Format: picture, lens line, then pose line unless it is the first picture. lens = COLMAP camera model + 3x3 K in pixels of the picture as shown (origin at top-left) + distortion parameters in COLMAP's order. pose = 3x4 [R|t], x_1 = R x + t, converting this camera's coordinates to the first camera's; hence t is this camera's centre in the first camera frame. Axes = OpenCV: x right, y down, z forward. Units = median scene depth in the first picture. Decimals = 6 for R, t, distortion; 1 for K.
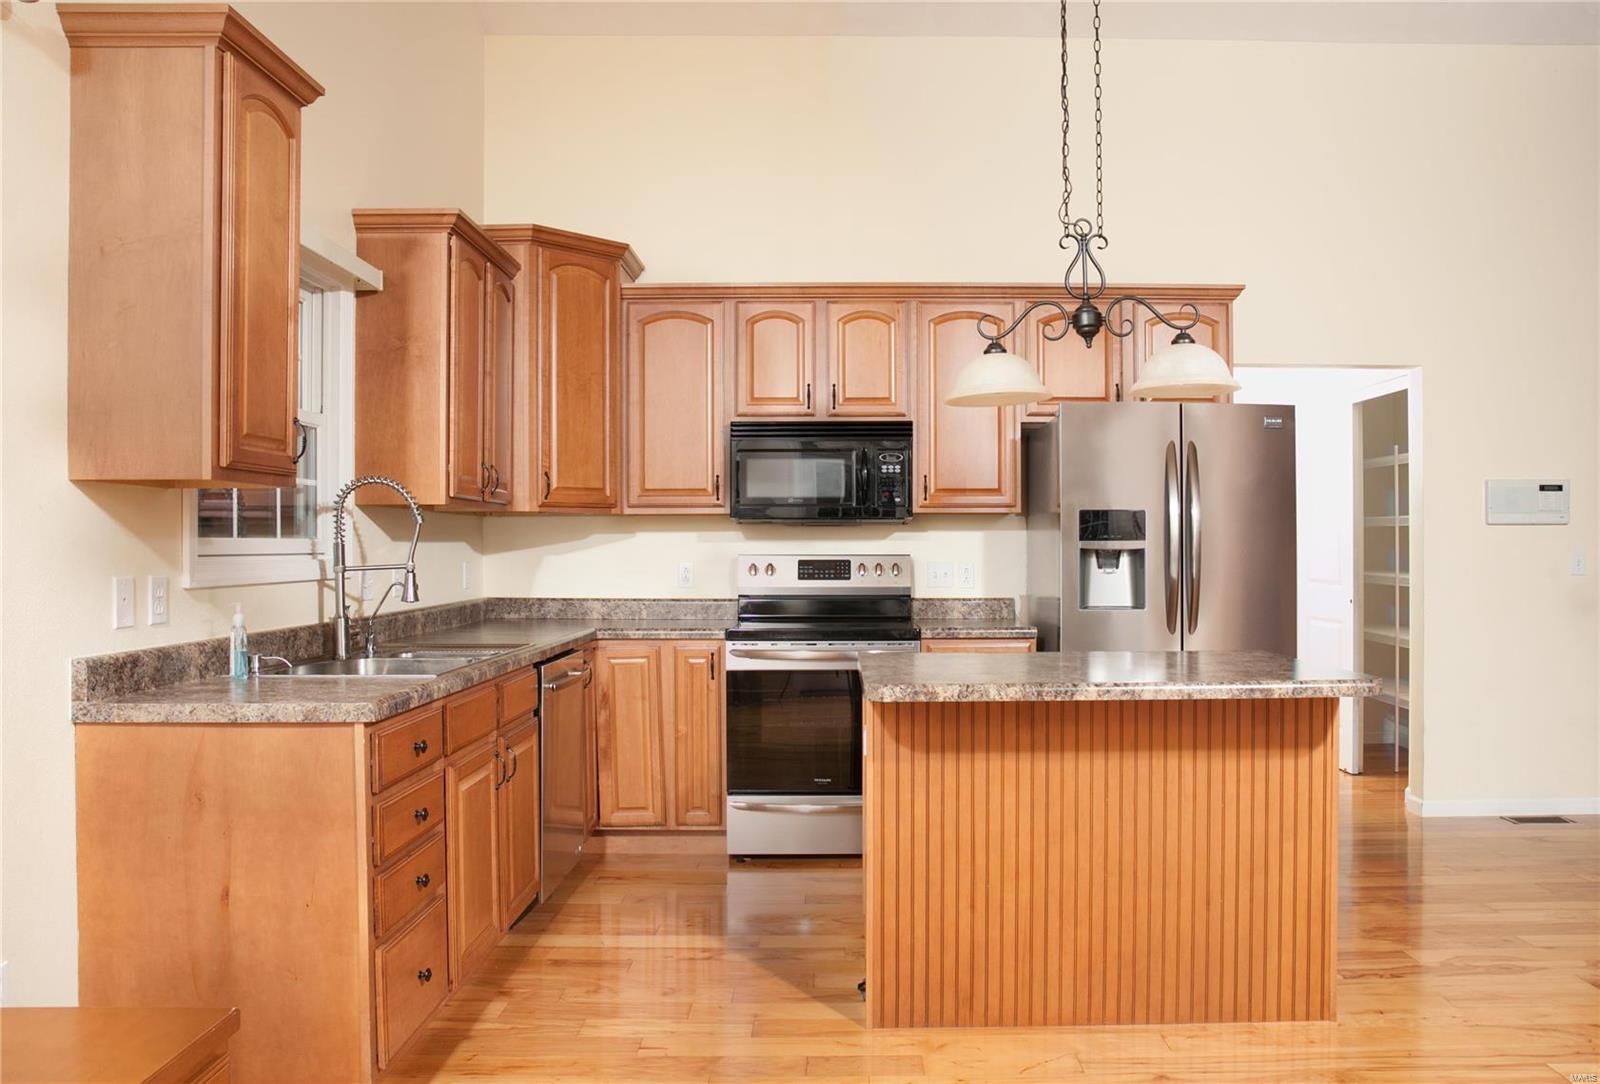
lens RADIAL K [[1218.7, 0, 800.0], [0, 1218.7, 542.0], [0, 0, 1]] dist [-0.109665, 0.102611]
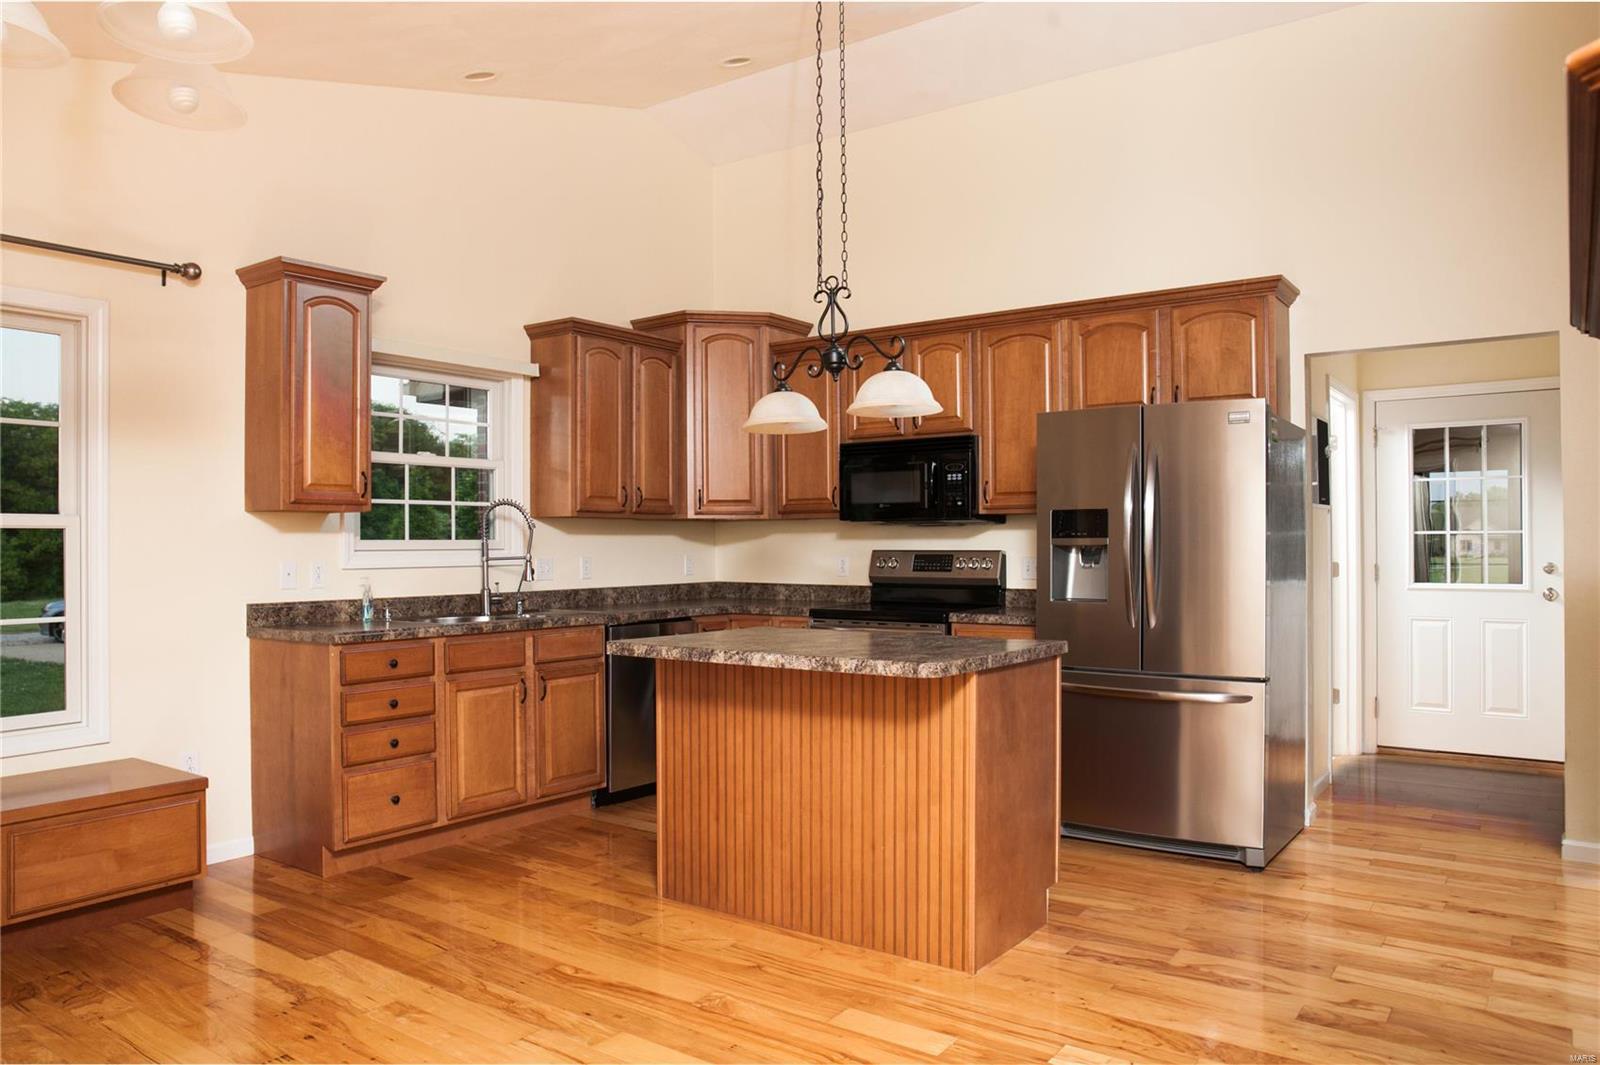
lens RADIAL K [[1139.5, 0, 800.0], [0, 1139.5, 532.5], [0, 0, 1]] dist [-0.096683, 0.072209]
pose [[0.796478, -0.007491, -0.604621, 0.902538], [0.004902, 0.999970, -0.005932, -0.002003], [0.604647, 0.001760, 0.796491, 0.066156]]
